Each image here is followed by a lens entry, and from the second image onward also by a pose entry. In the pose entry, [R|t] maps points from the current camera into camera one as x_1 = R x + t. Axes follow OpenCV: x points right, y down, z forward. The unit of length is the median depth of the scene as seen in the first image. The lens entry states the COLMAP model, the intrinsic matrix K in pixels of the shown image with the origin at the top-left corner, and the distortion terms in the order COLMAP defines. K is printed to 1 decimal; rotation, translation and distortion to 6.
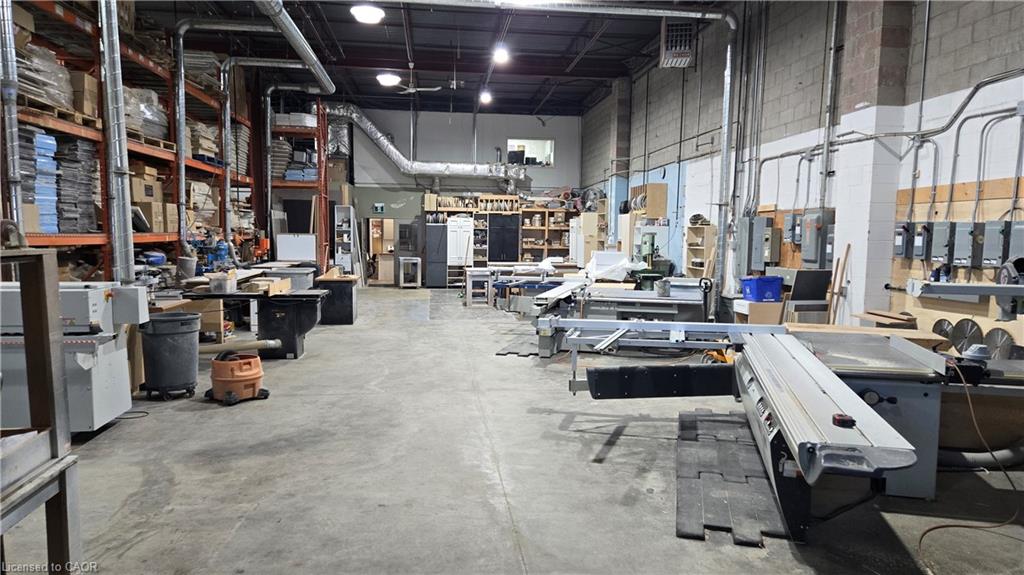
lens RADIAL K [[616.3, 0, 512.0], [0, 616.3, 287.5], [0, 0, 1]] dist [-0.001055, -0.001605]
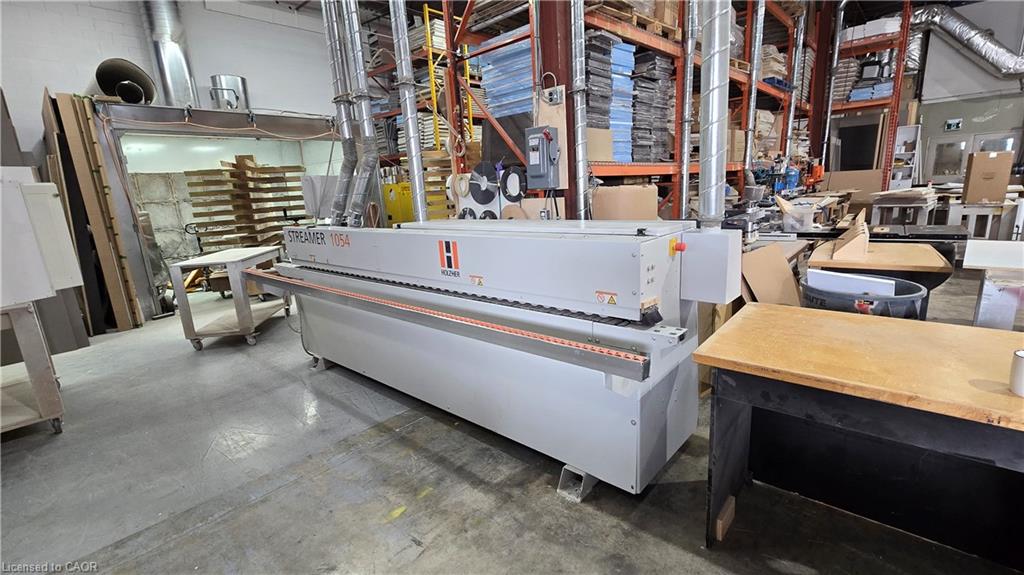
lens RADIAL K [[419.7, 0, 512.0], [0, 419.7, 287.5], [0, 0, 1]] dist [-0.001629, 0.000367]
pose [[0.585182, 0.140128, -0.798703, -0.194547], [0.000654, 0.984874, 0.173271, -0.007363], [0.810902, -0.101918, 0.576239, 0.294910]]
